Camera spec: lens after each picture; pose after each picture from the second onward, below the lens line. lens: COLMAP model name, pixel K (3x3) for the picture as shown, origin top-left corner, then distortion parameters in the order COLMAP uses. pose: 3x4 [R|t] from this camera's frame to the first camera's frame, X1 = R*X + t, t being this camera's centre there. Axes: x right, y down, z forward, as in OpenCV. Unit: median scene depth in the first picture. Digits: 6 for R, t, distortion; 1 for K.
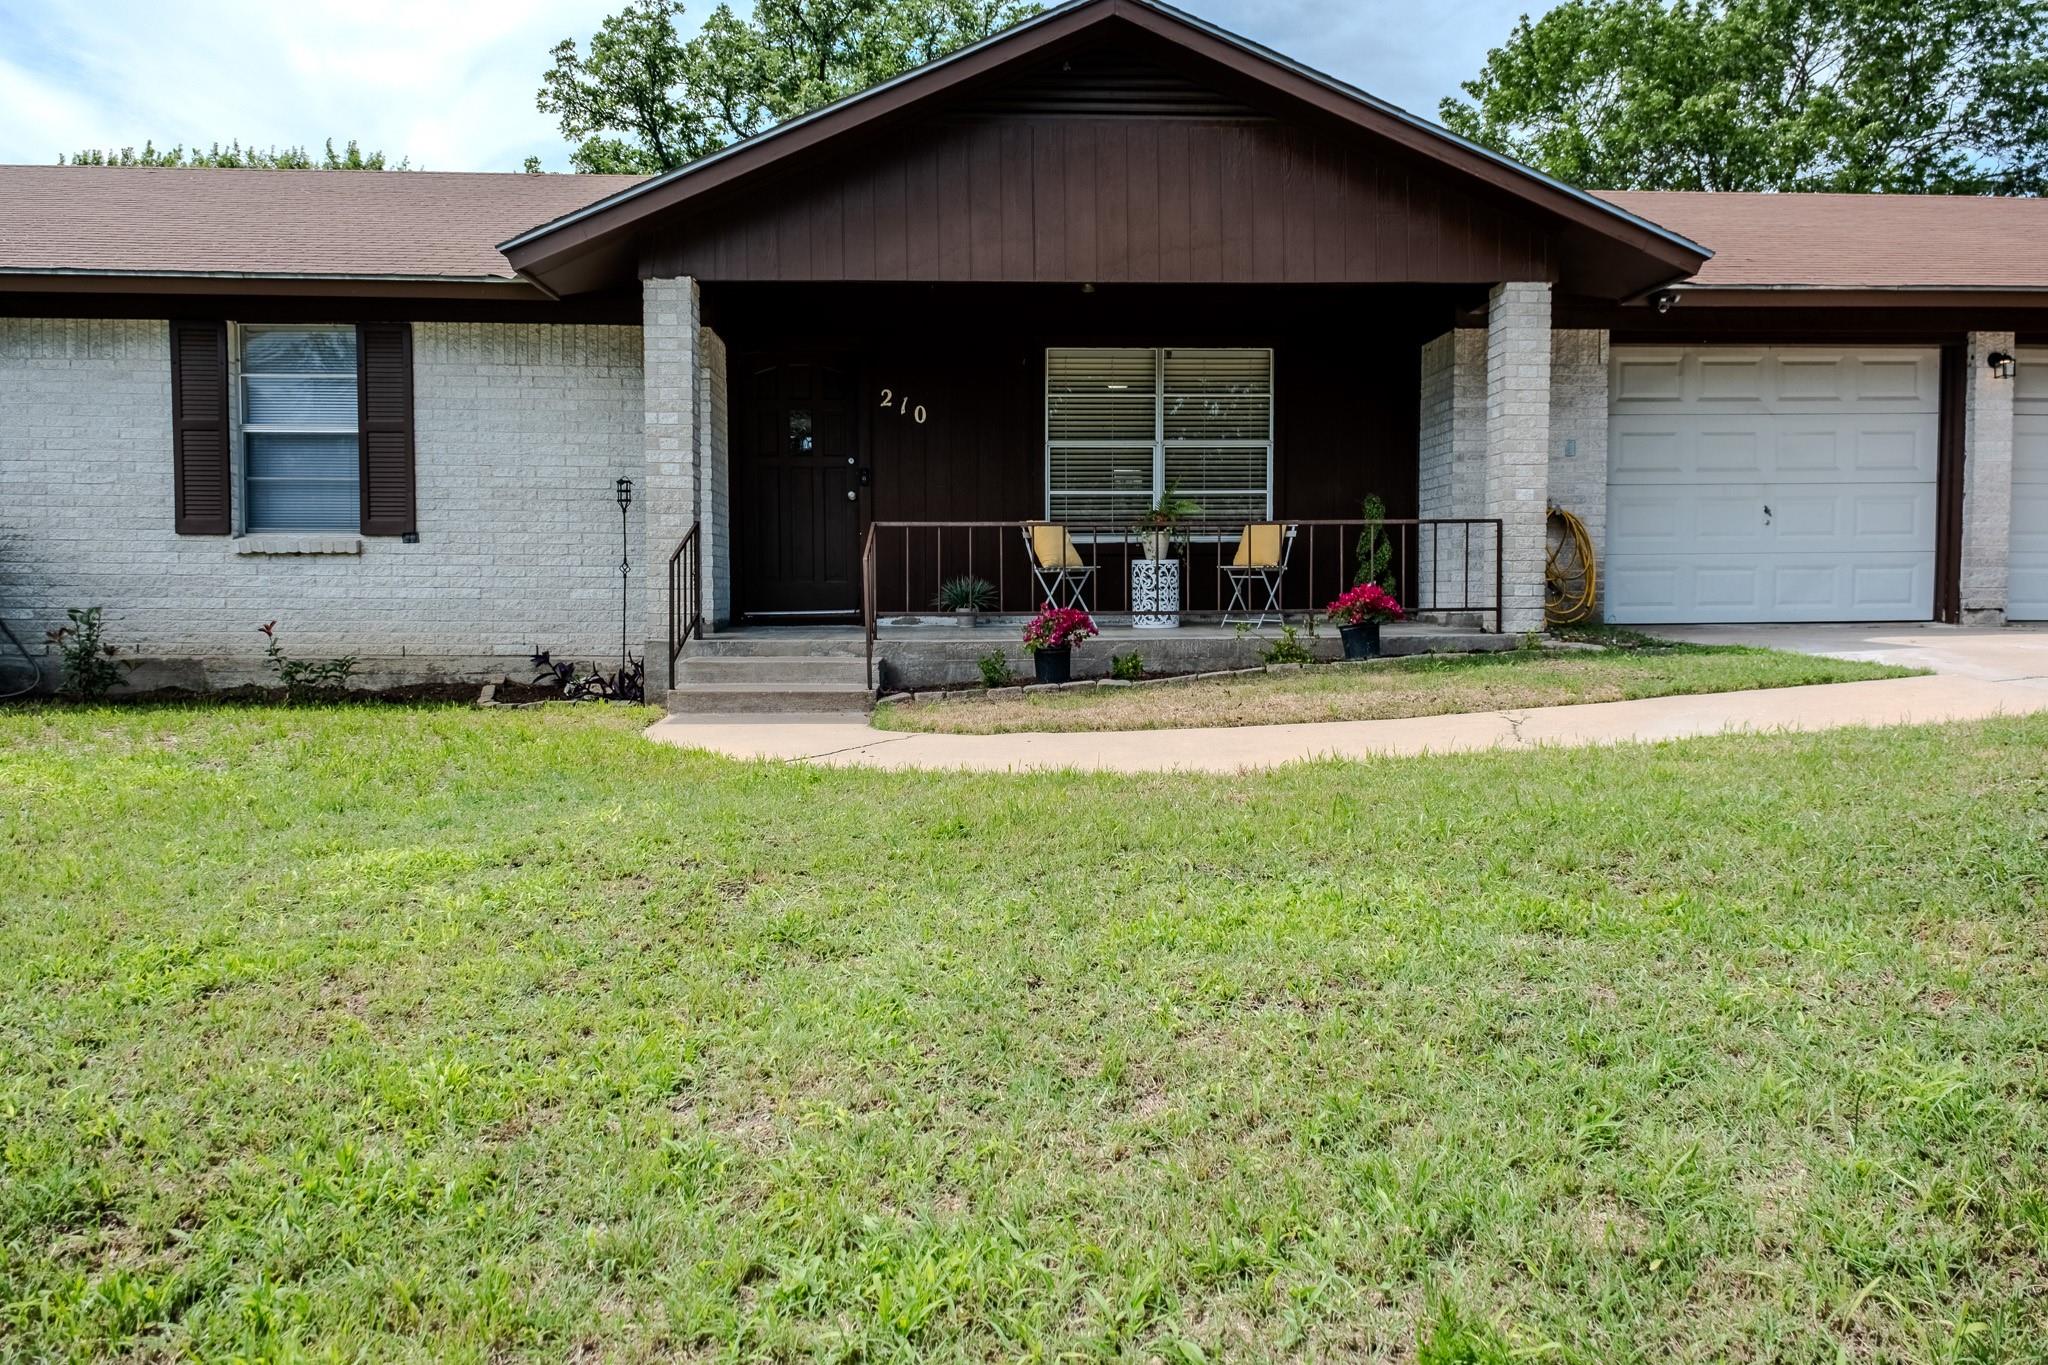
lens RADIAL K [[1400.0, 0, 1024.0], [0, 1400.0, 682.5], [0, 0, 1]] dist [0.006886, -0.013102]
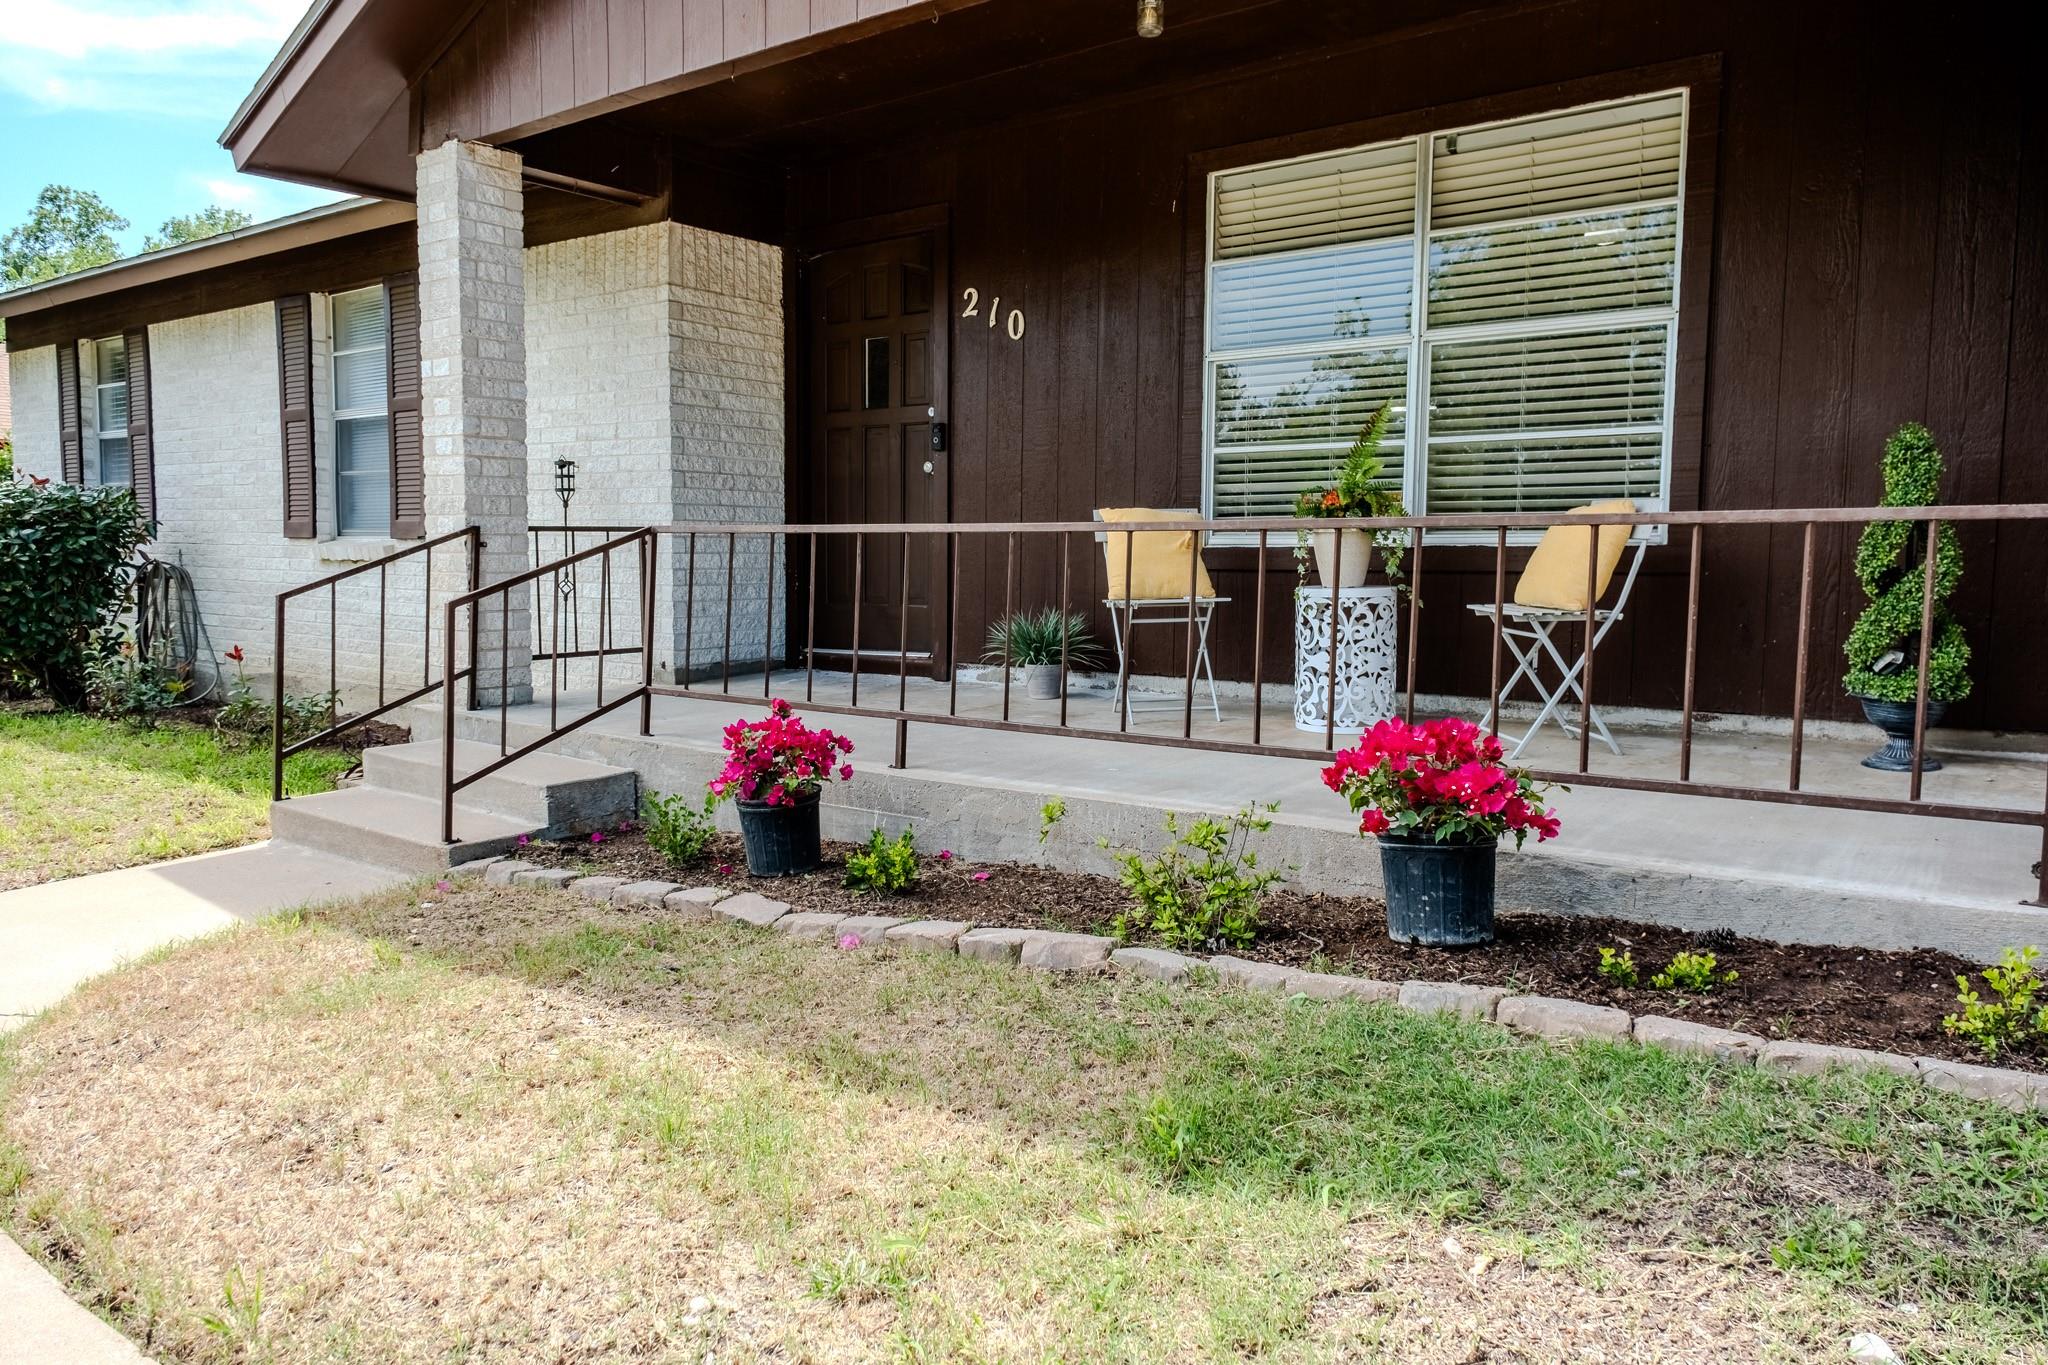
lens RADIAL K [[1400.0, 0, 1024.0], [0, 1400.0, 682.5], [0, 0, 1]] dist [0.006886, -0.013102]
pose [[0.764546, 0.066875, -0.641090, 0.341145], [-0.048515, 0.997752, 0.046222, -0.077184], [0.642740, -0.004237, 0.766072, 0.609080]]
